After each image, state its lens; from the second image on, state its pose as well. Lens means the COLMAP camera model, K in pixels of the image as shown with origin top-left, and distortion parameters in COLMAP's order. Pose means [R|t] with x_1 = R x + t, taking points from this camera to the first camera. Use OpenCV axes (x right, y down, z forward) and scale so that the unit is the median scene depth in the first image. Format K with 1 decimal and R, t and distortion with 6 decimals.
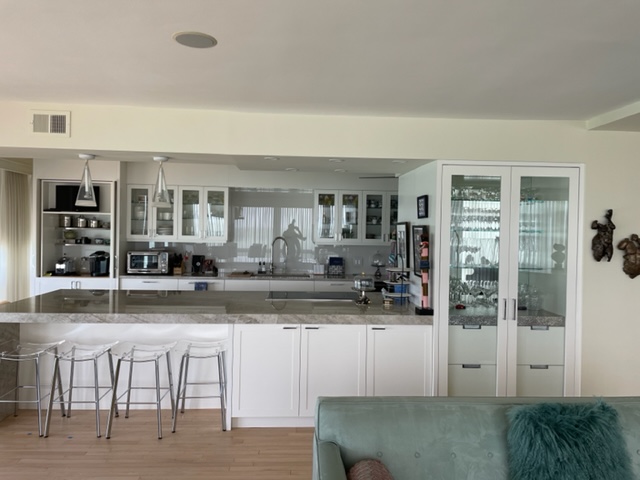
lens RADIAL K [[489.3, 0, 318.5], [0, 489.3, 240.1], [0, 0, 1]] dist [0.068037, -0.010405]
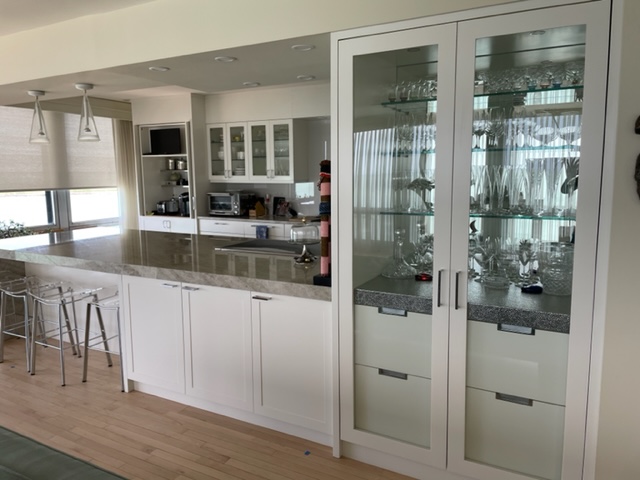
lens RADIAL K [[489.3, 0, 319.9], [0, 489.3, 235.5], [0, 0, 1]] dist [0.068037, -0.010405]
pose [[0.840663, 0.042910, -0.539856, 0.358189], [0.013434, 0.994897, 0.099999, 0.013229], [0.541392, -0.091318, 0.835796, 0.291224]]
